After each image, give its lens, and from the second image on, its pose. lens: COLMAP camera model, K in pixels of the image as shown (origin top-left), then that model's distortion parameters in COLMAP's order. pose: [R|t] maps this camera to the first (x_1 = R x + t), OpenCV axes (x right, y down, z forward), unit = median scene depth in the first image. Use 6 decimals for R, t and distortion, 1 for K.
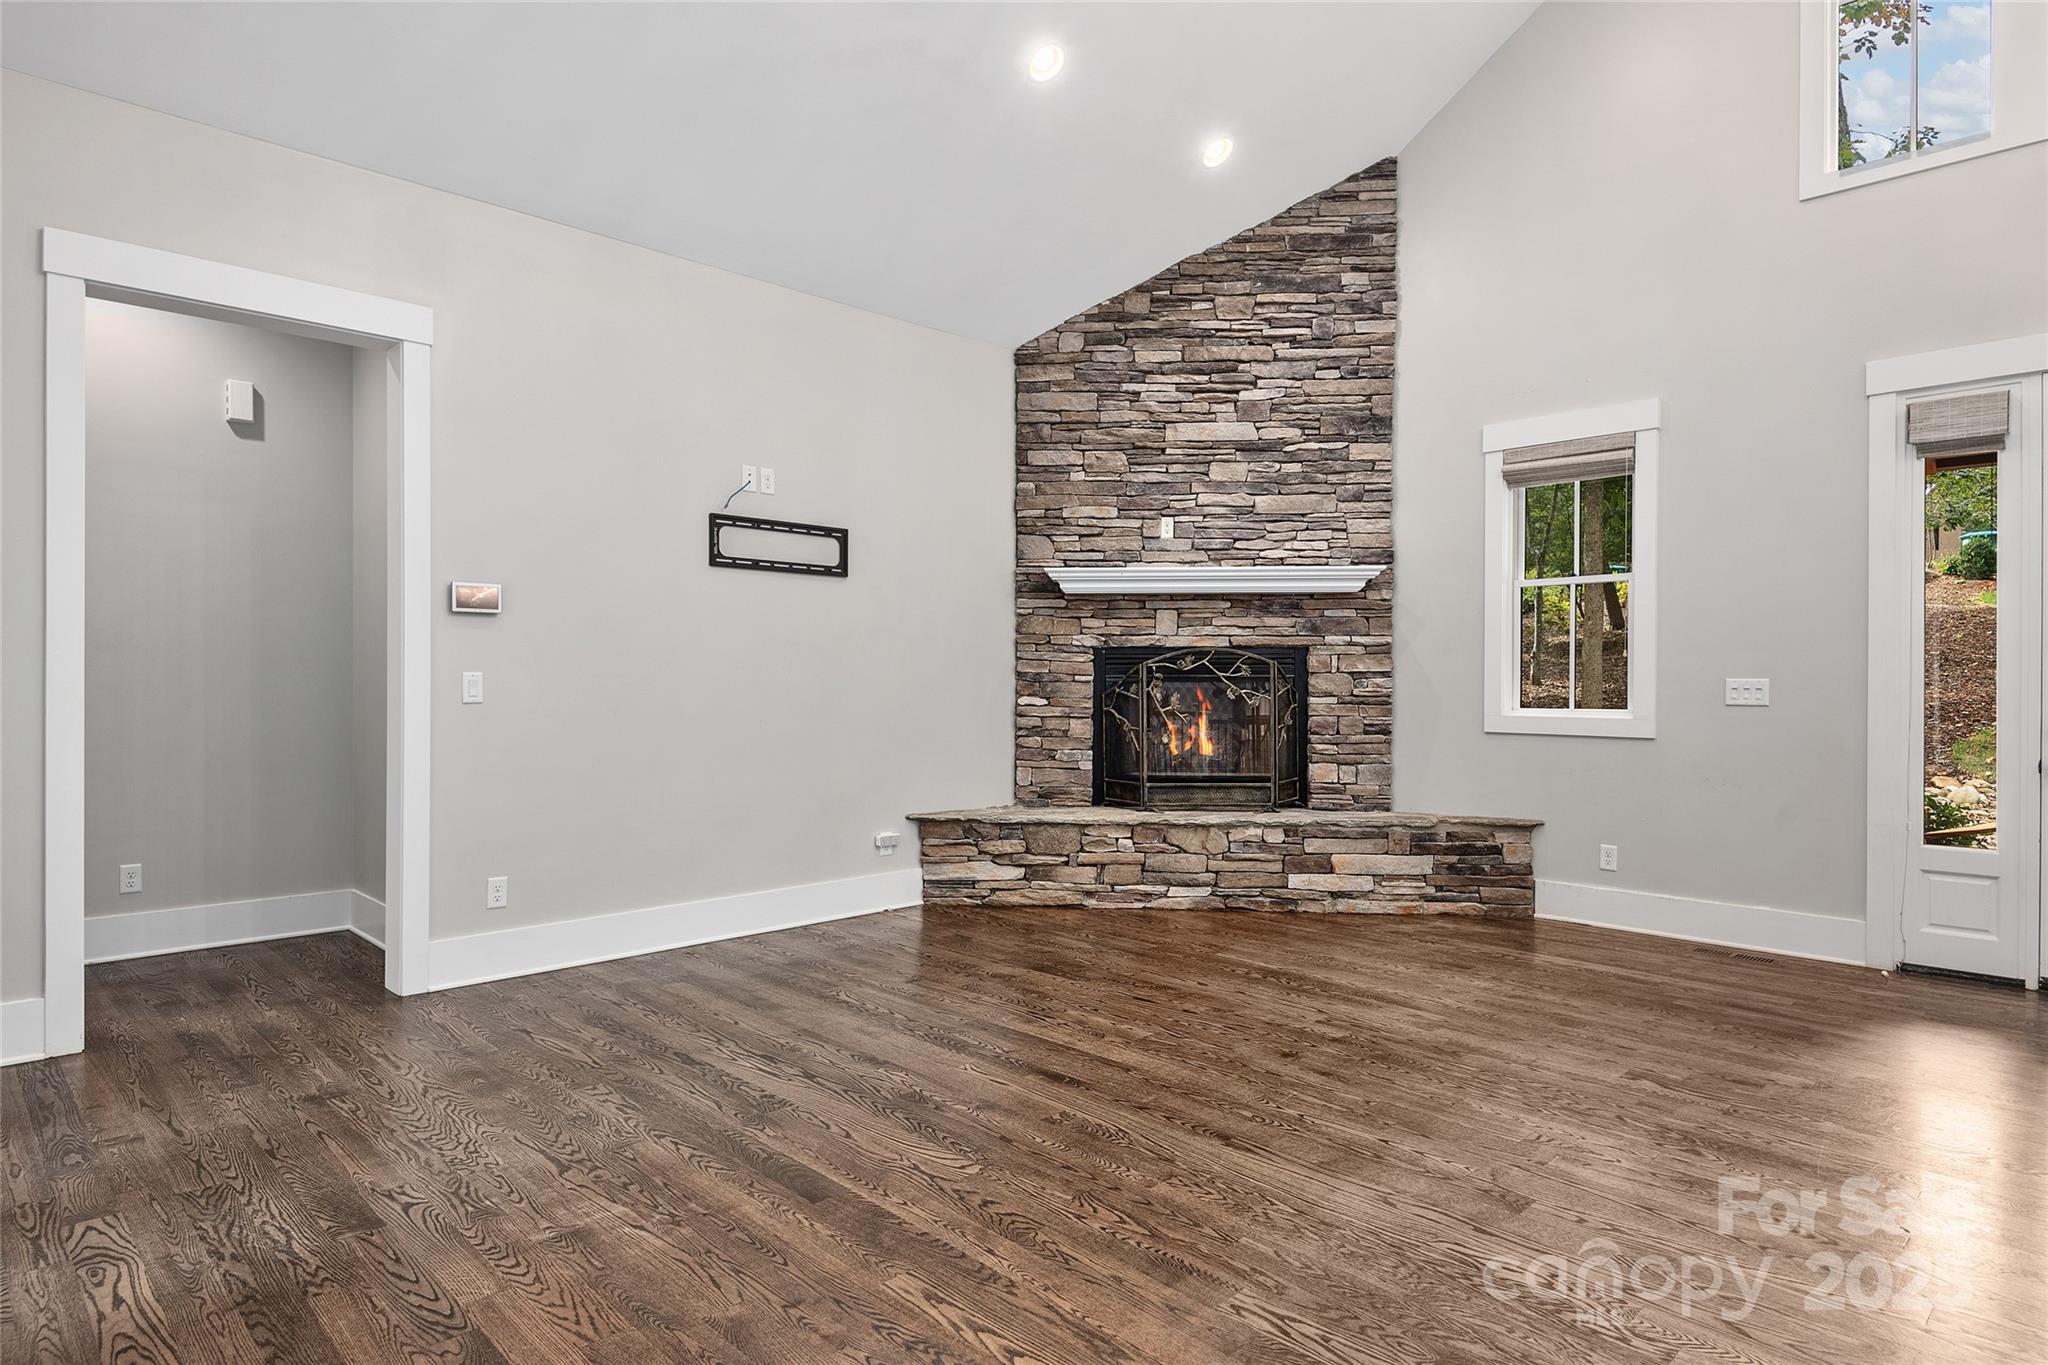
lens RADIAL K [[1137.9, 0, 1010.0], [0, 1137.9, 689.6], [0, 0, 1]] dist [0.025095, -0.019174]
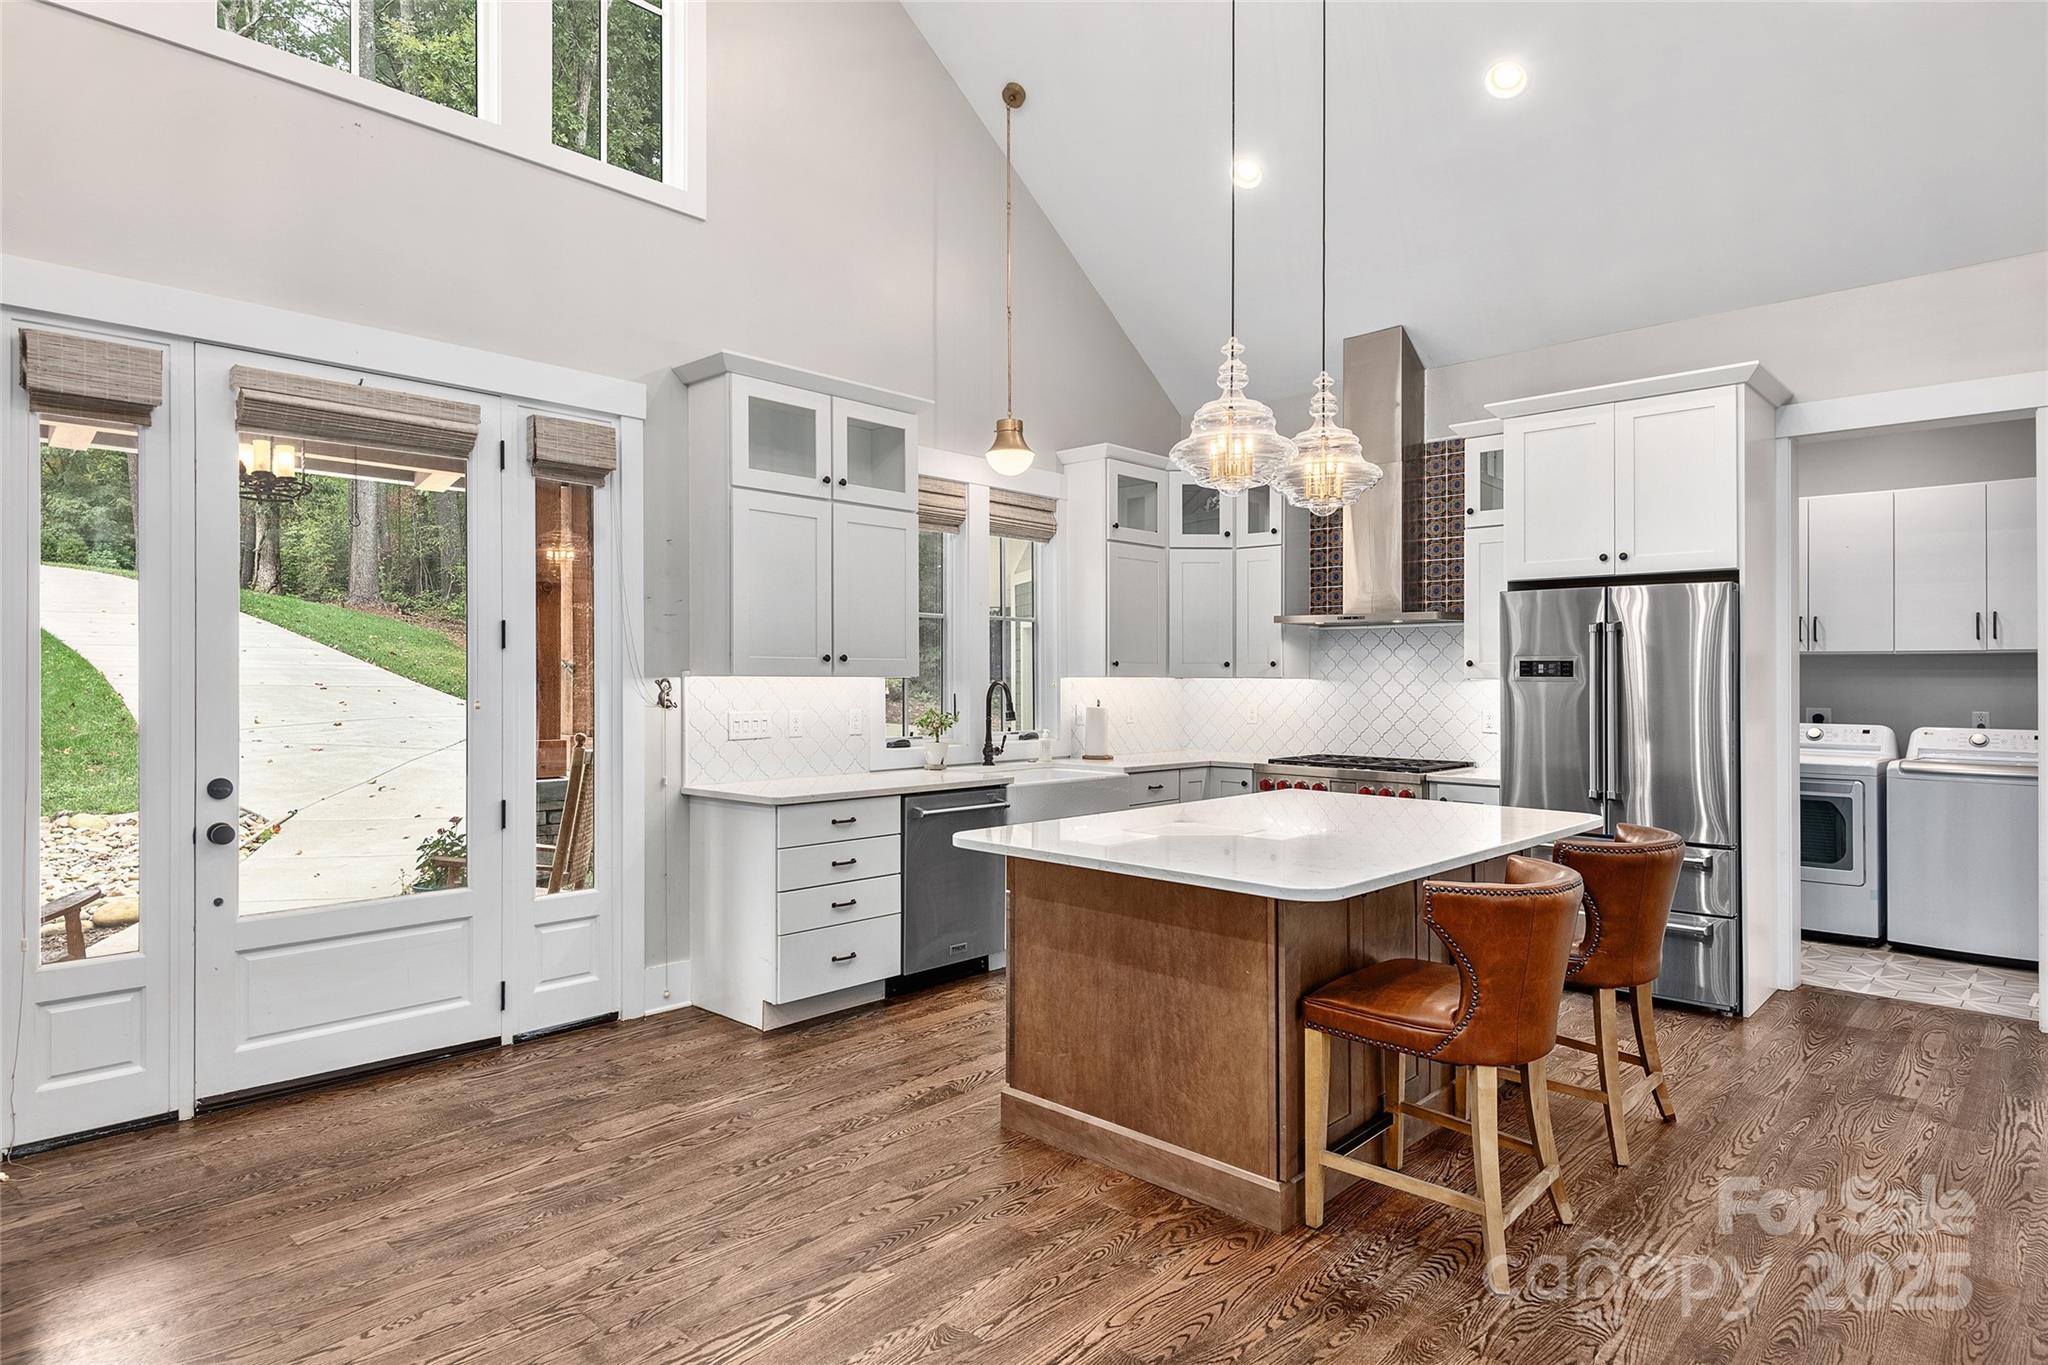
lens RADIAL K [[1137.9, 0, 1003.7], [0, 1137.9, 665.3], [0, 0, 1]] dist [0.025095, -0.019174]
pose [[-0.042986, 0.006260, 0.999056, 0.054871], [0.002205, 0.999979, -0.006171, -0.031281], [-0.999073, 0.001937, -0.042999, 0.331324]]
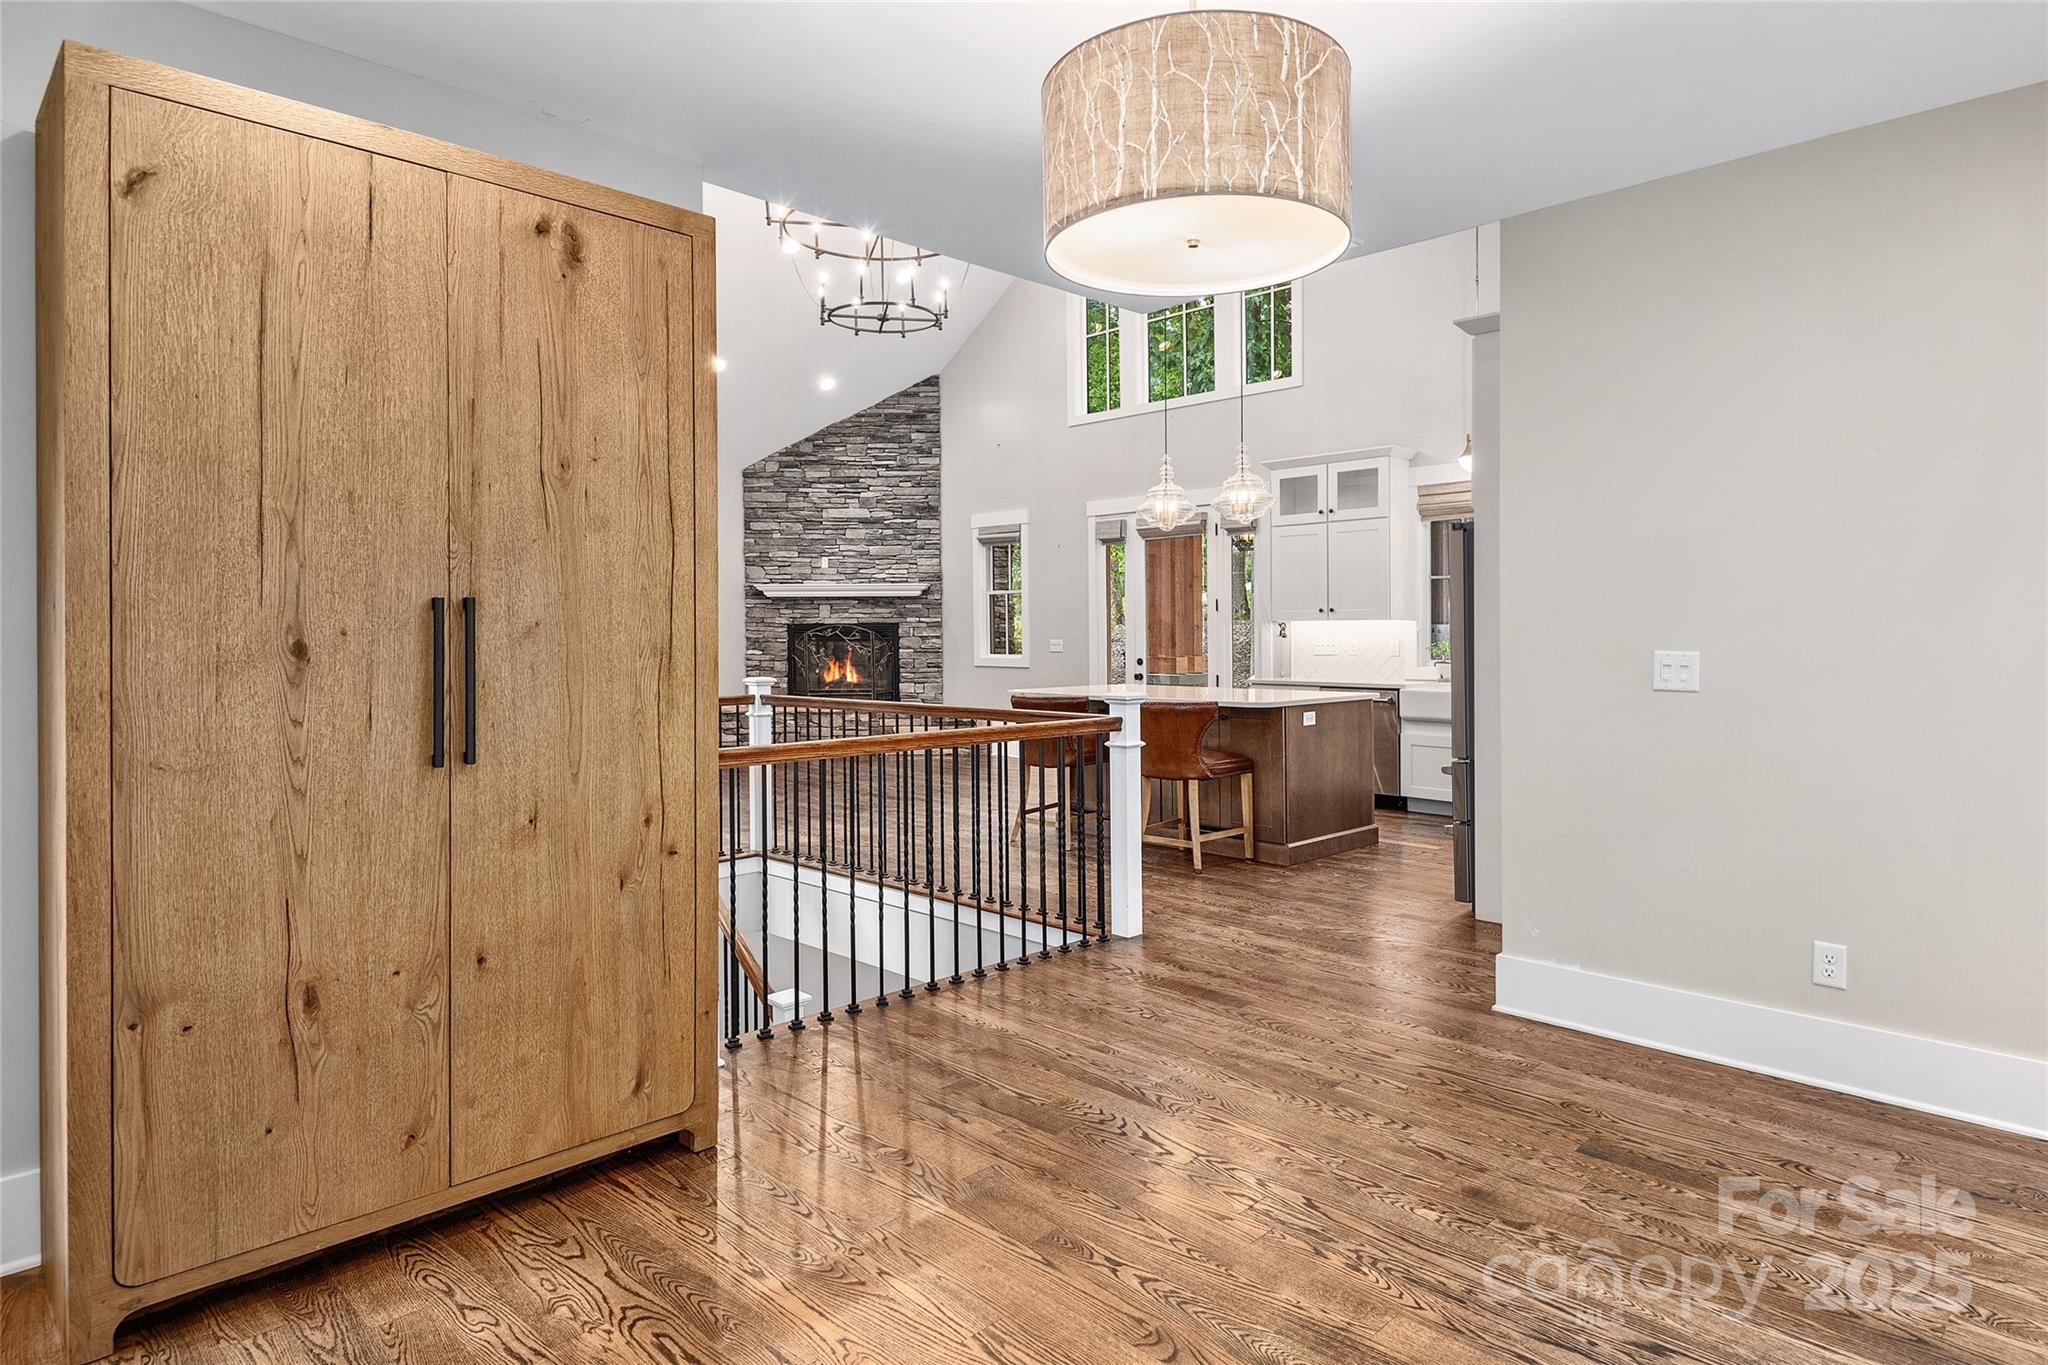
lens RADIAL K [[1137.9, 0, 1147.7], [0, 1137.9, 637.2], [0, 0, 1]] dist [0.025095, -0.019174]
pose [[0.994555, -0.011540, 0.103573, 0.487113], [0.011368, 0.999933, 0.002248, -0.013448], [-0.103592, -0.001058, 0.994619, -0.993484]]
